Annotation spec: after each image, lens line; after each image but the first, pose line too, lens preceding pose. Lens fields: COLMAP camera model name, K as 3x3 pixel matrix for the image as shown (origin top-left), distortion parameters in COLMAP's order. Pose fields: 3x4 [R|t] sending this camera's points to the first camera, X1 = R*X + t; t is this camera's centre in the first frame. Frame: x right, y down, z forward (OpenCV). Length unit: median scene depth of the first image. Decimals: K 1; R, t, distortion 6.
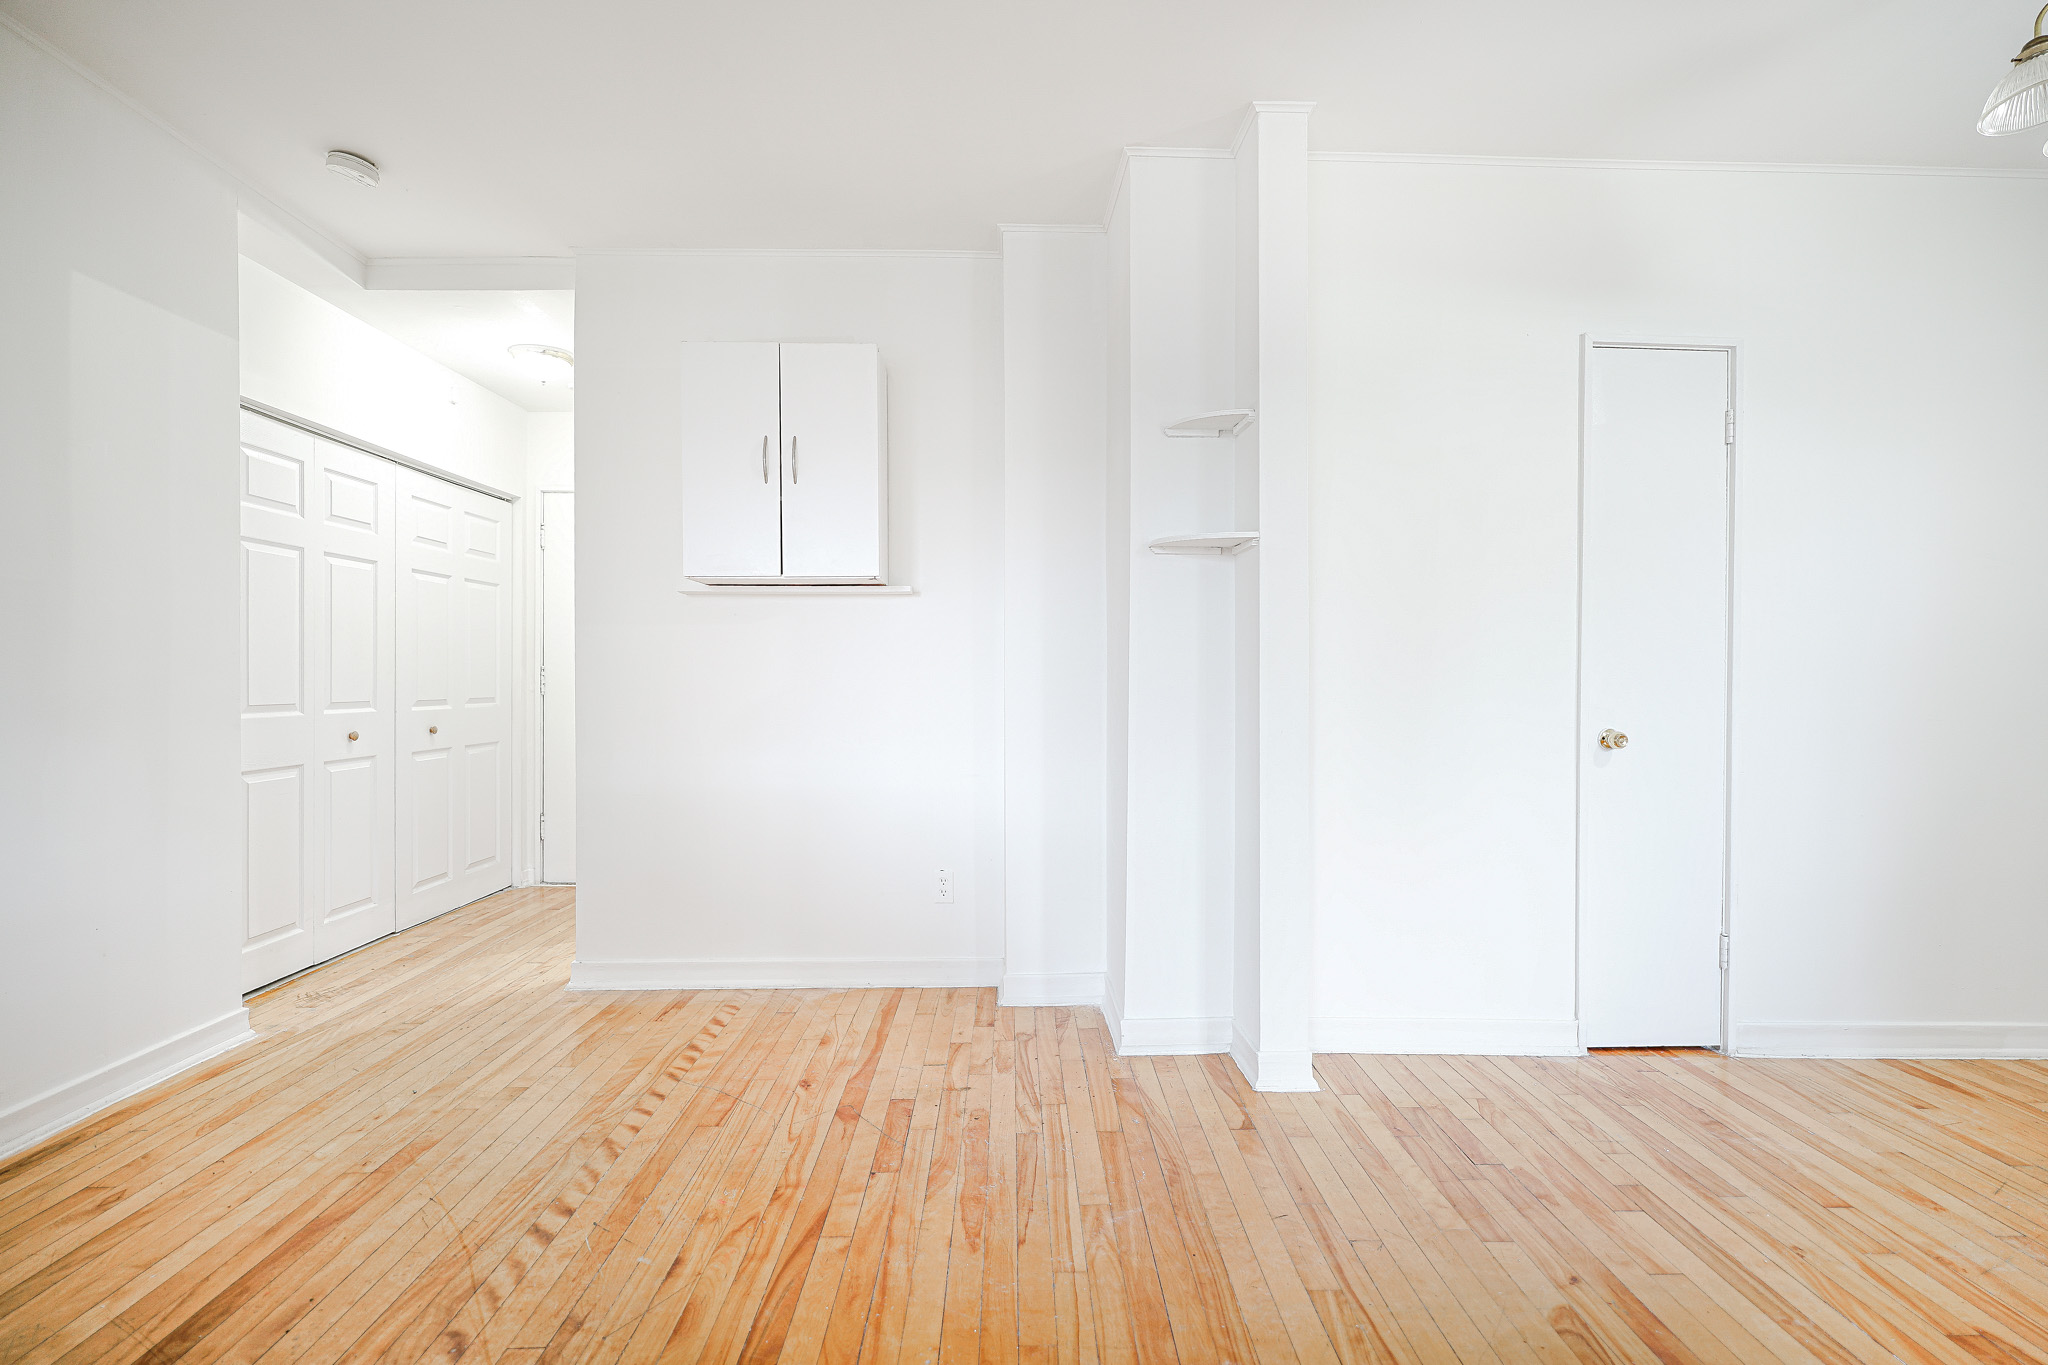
lens RADIAL K [[939.5, 0, 1029.2], [0, 939.5, 684.8], [0, 0, 1]] dist [-0.002900, 0.000047]
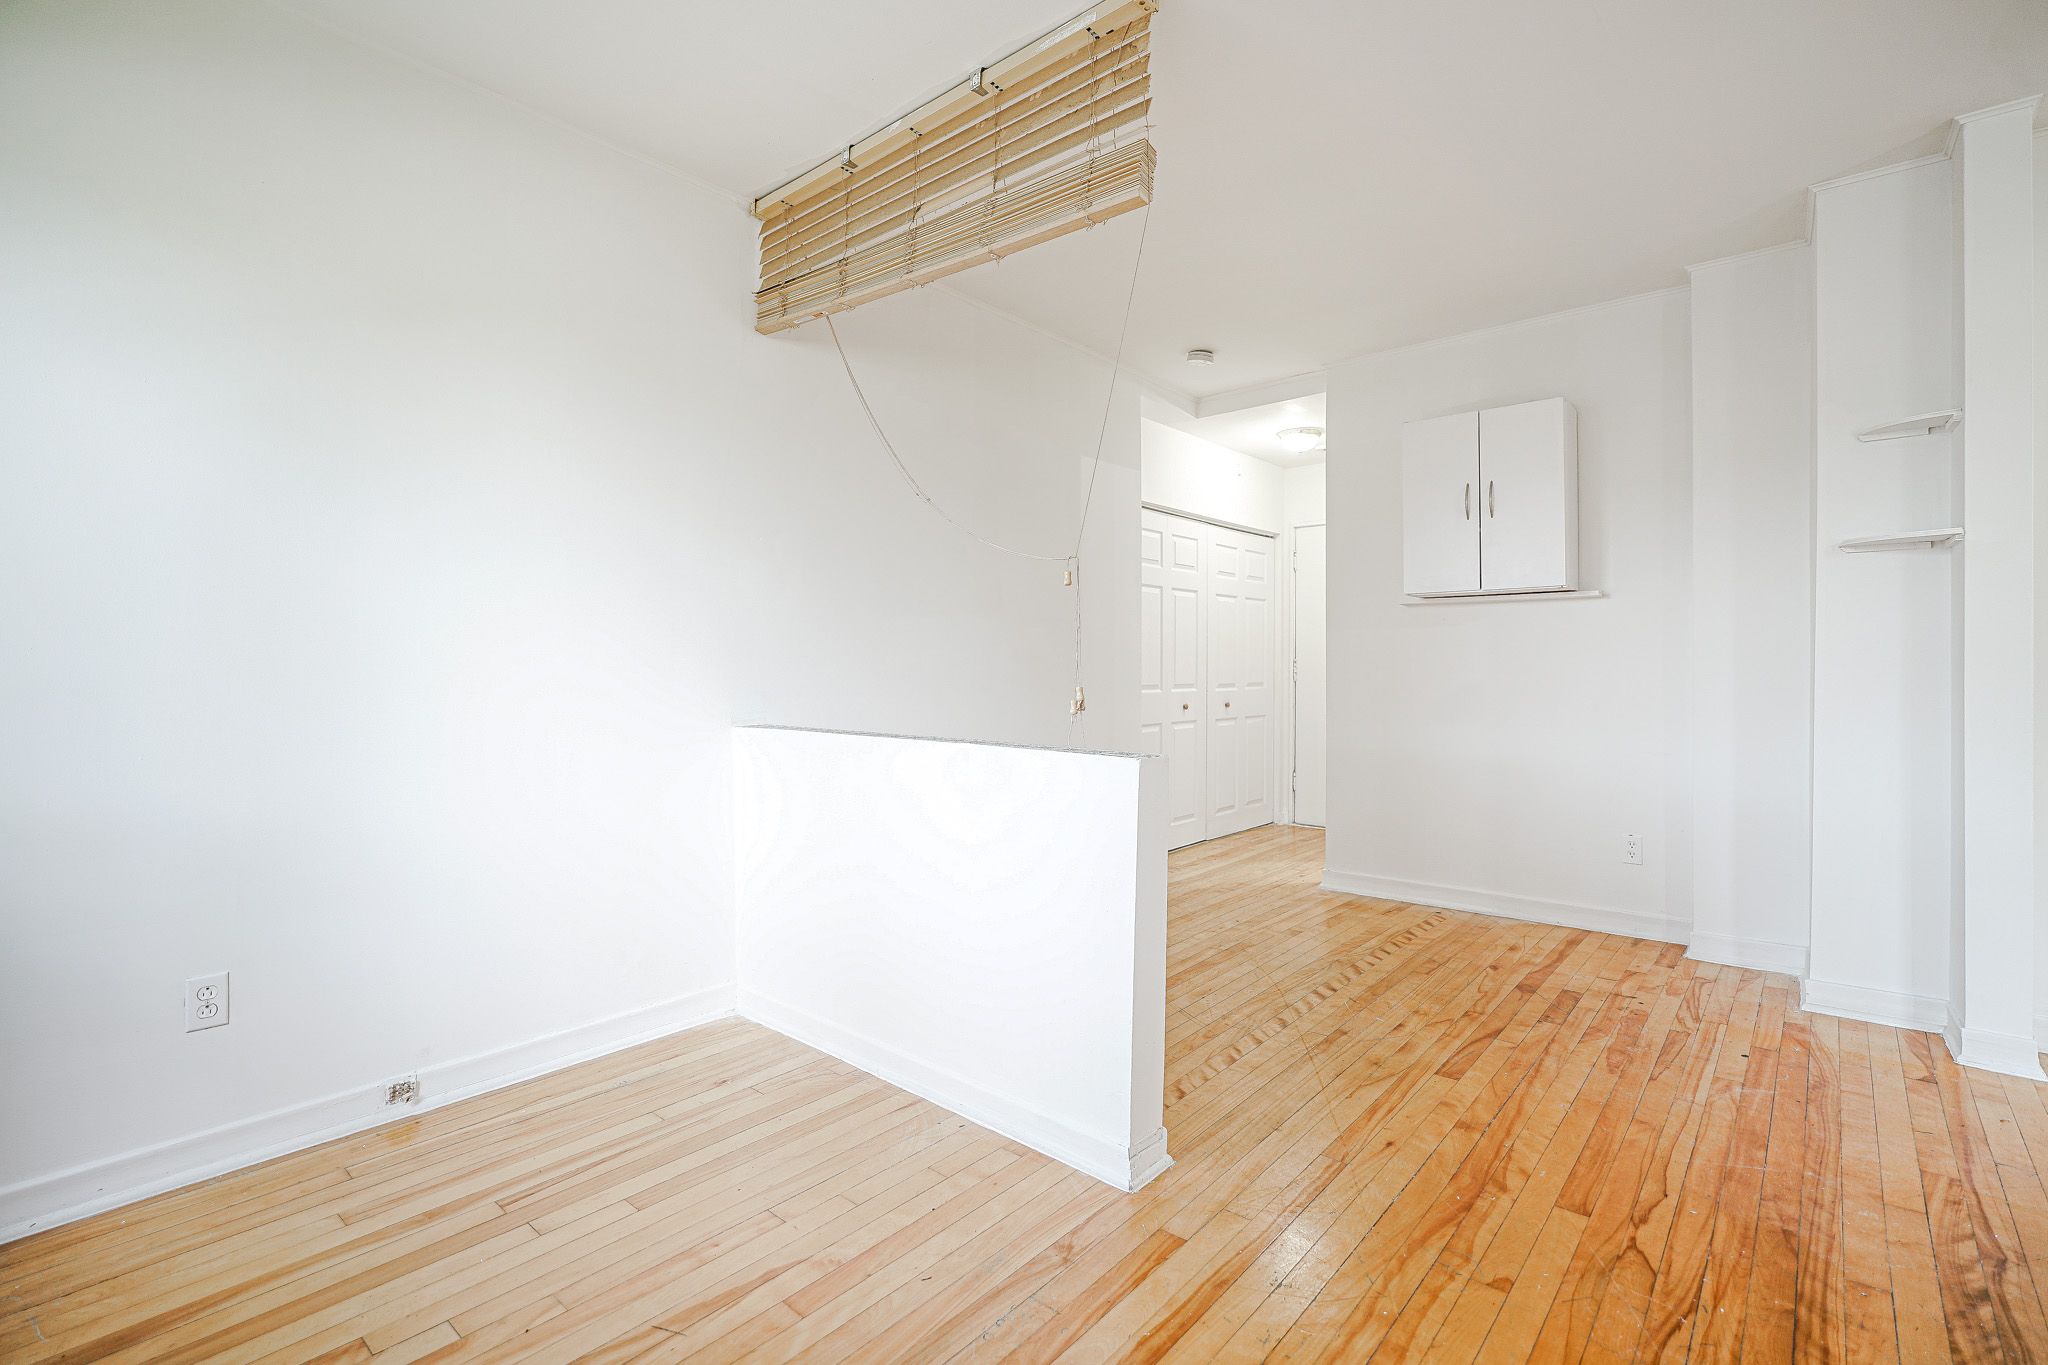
lens RADIAL K [[930.6, 0, 1033.3], [0, 930.6, 674.5], [0, 0, 1]] dist [-0.003000, -0.000296]
pose [[0.746470, 0.002794, -0.665413, 0.148651], [-0.002921, 0.999995, 0.000923, 0.002259], [0.665413, 0.001254, 0.746475, -0.421764]]
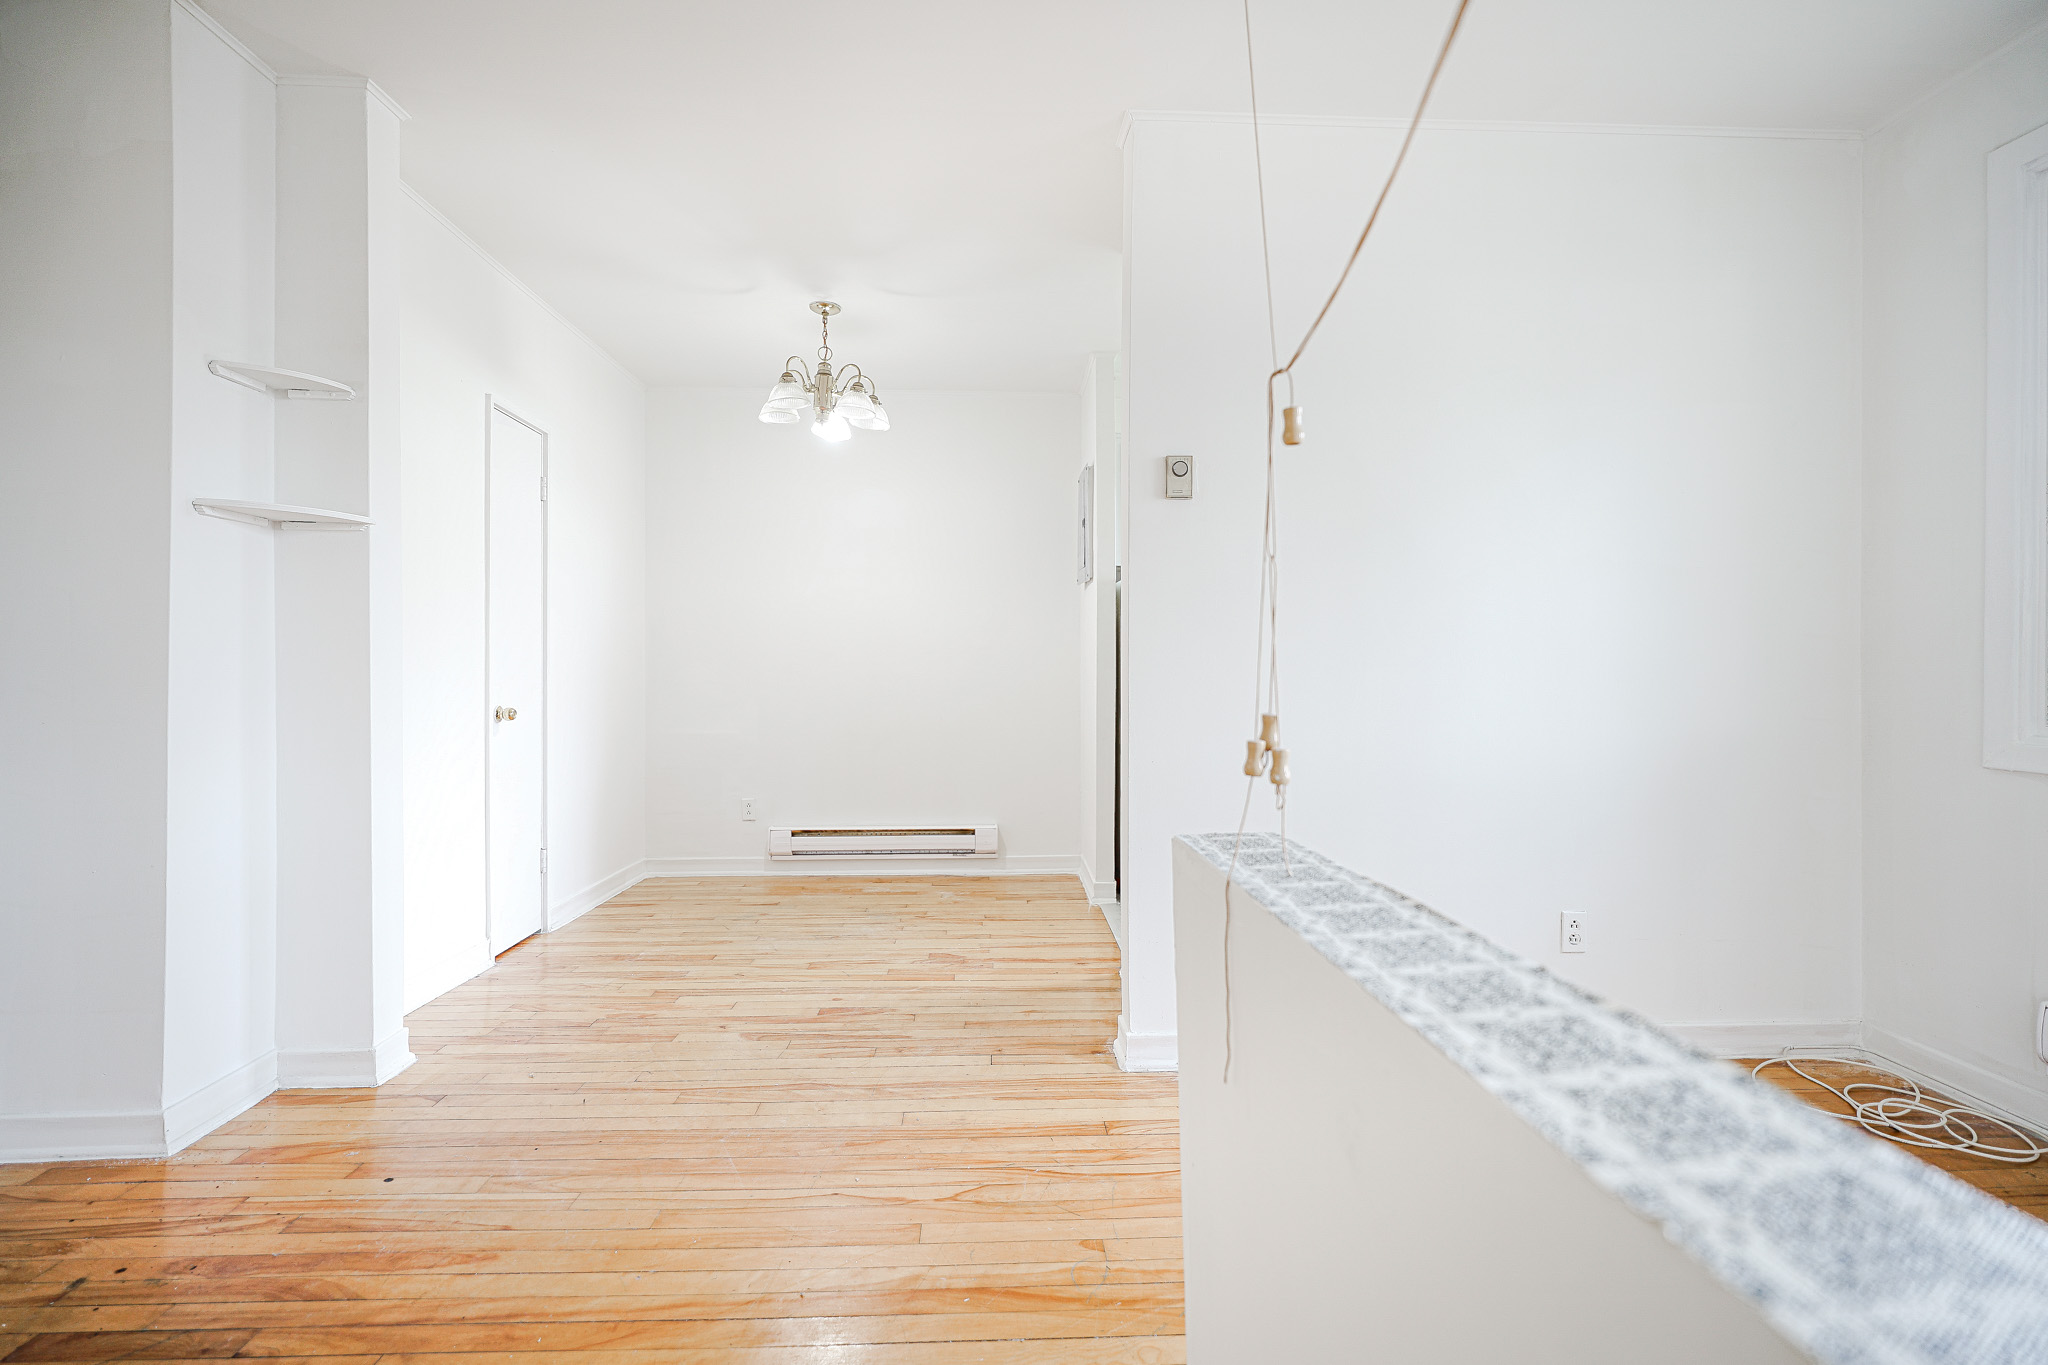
lens RADIAL K [[925.1, 0, 1028.0], [0, 925.1, 671.1], [0, 0, 1]] dist [-0.000719, 0.000493]
pose [[-0.023450, -0.006343, 0.999705, -0.689341], [0.008491, 0.999943, 0.006543, -0.003100], [-0.999689, 0.008642, -0.023395, 0.314240]]
